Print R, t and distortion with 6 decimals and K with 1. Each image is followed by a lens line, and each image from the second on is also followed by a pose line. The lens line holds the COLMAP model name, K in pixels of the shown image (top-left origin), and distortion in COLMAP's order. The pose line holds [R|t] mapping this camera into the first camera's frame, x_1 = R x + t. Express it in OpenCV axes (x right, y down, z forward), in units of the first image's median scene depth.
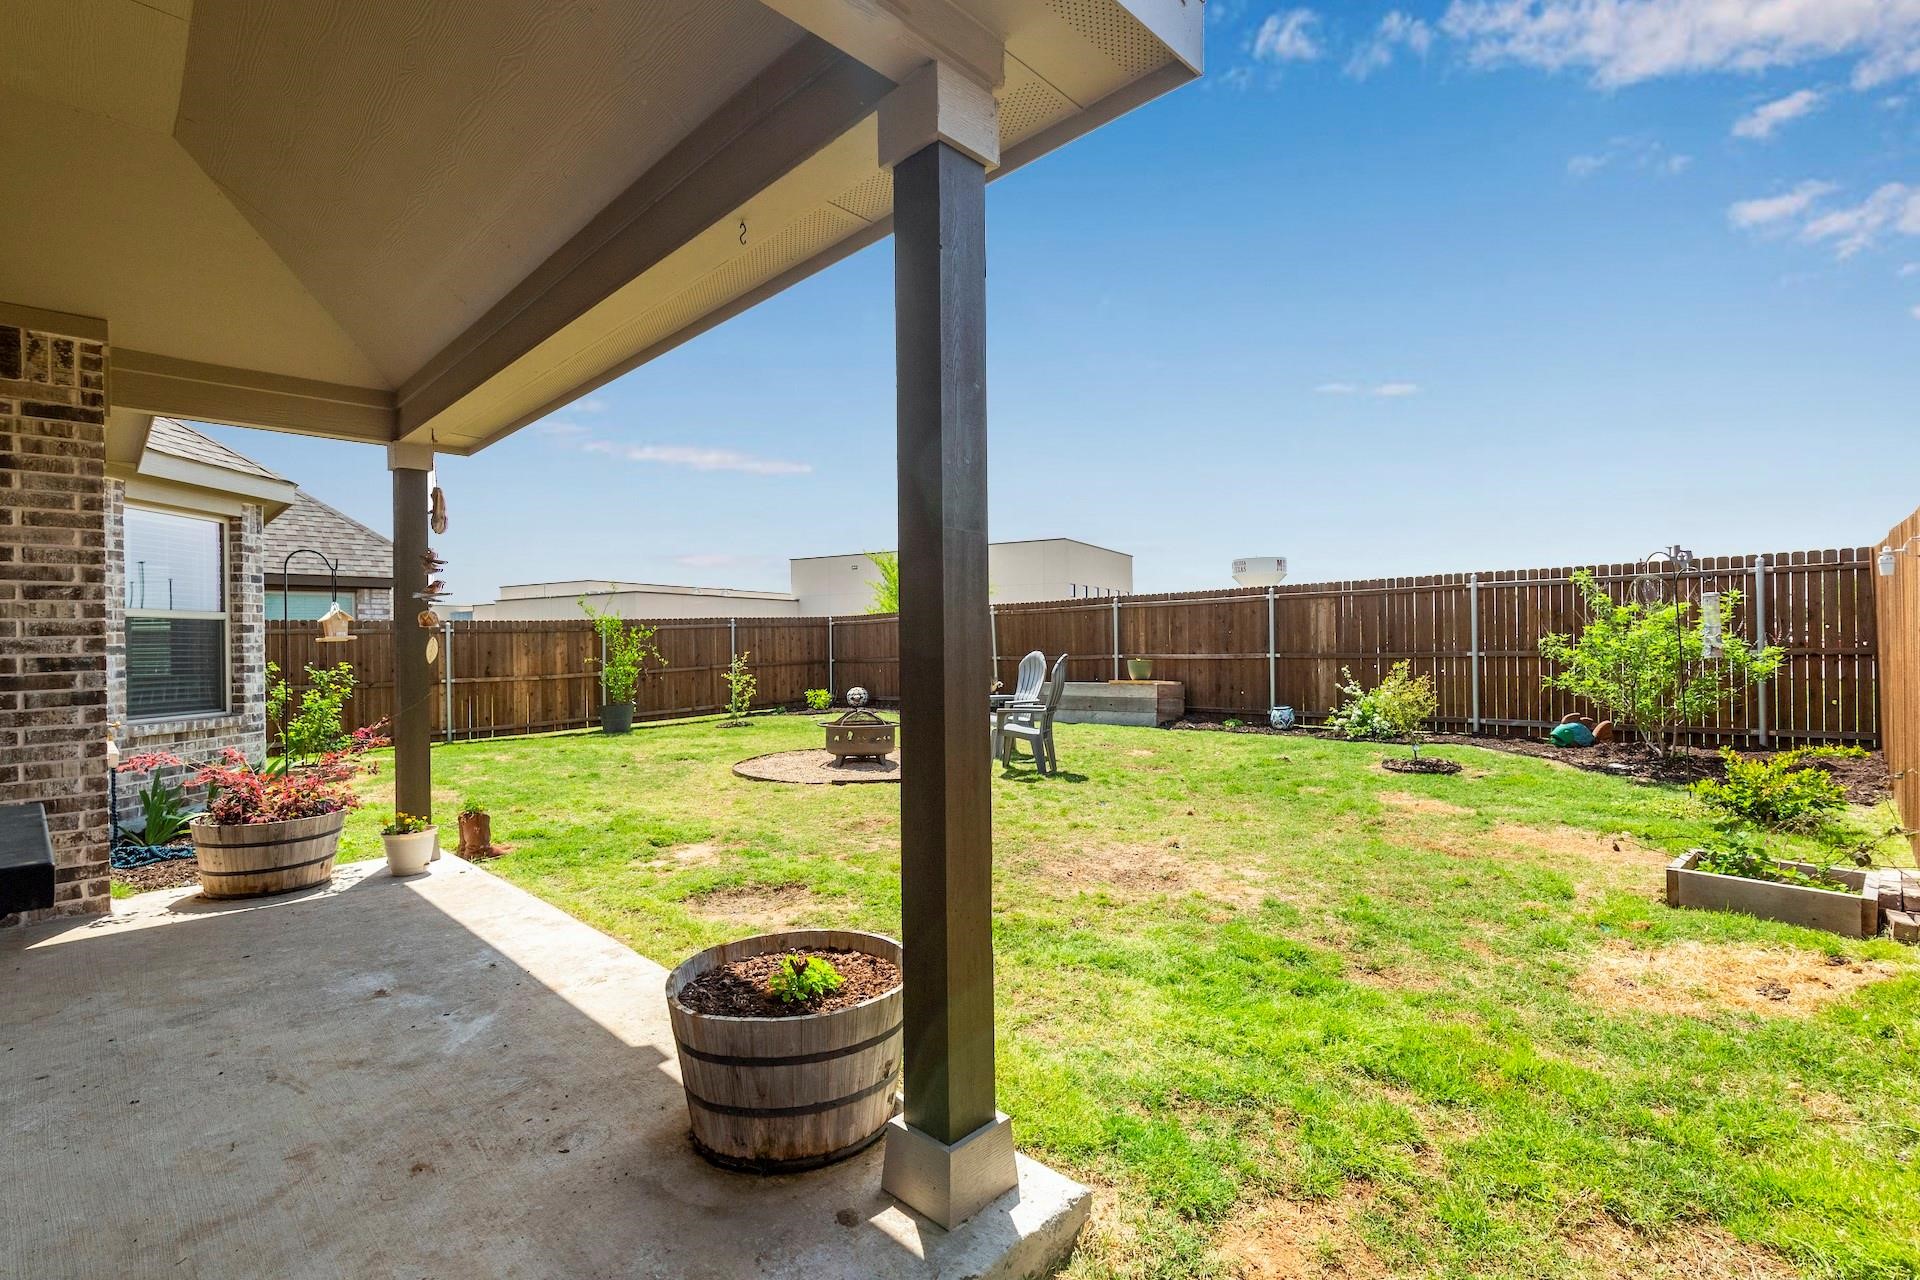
lens RADIAL K [[875.3, 0, 969.7], [0, 875.3, 642.2], [0, 0, 1]] dist [0.007115, 0.000147]
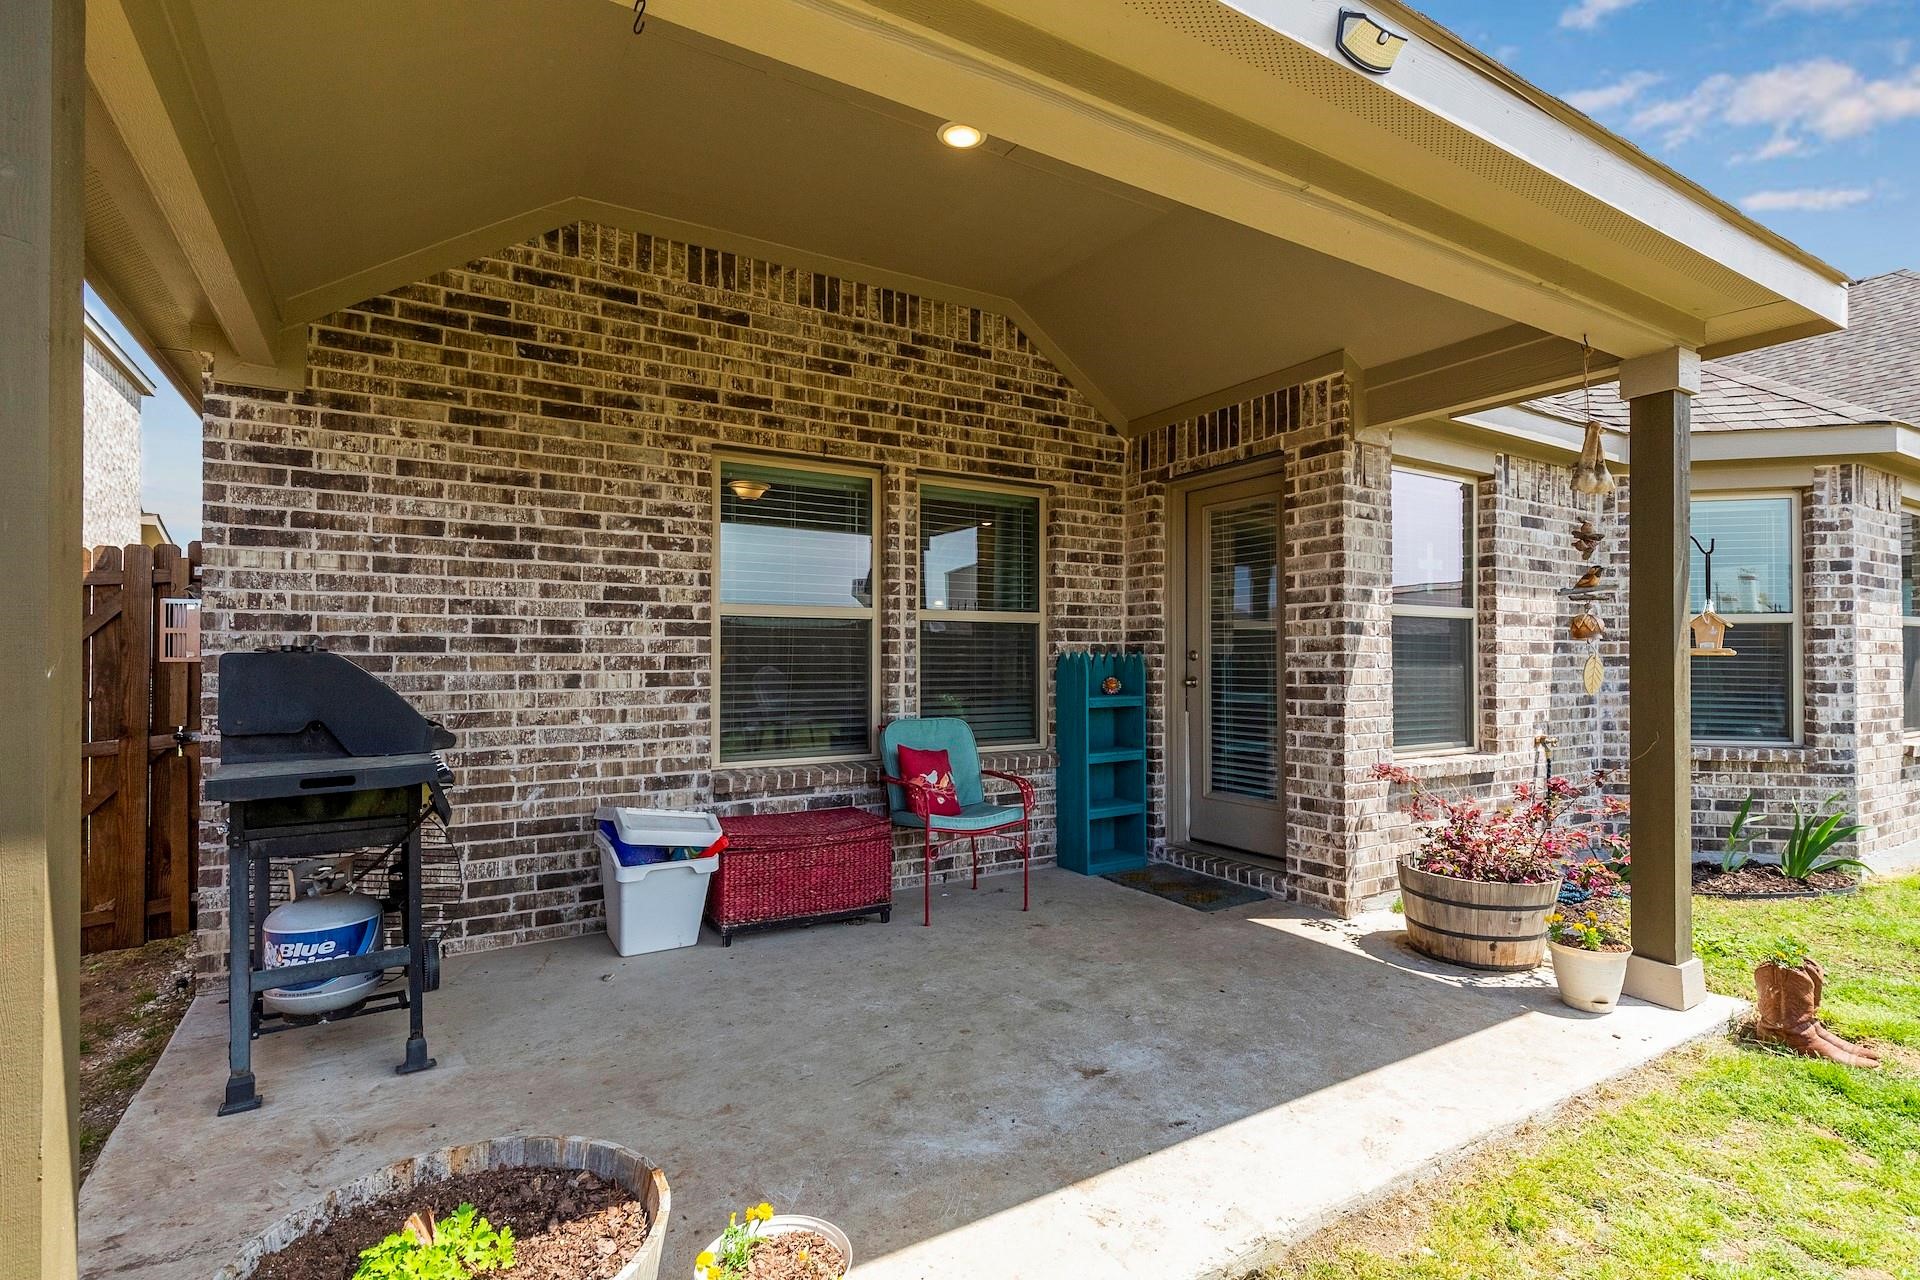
lens RADIAL K [[953.0, 0, 1009.5], [0, 953.0, 638.6], [0, 0, 1]] dist [-0.001648, -0.000314]
pose [[-0.235596, 0.002156, -0.971849, 0.213405], [0.004150, 0.999991, 0.001213, -0.026295], [0.971842, -0.003747, -0.235603, 0.895050]]
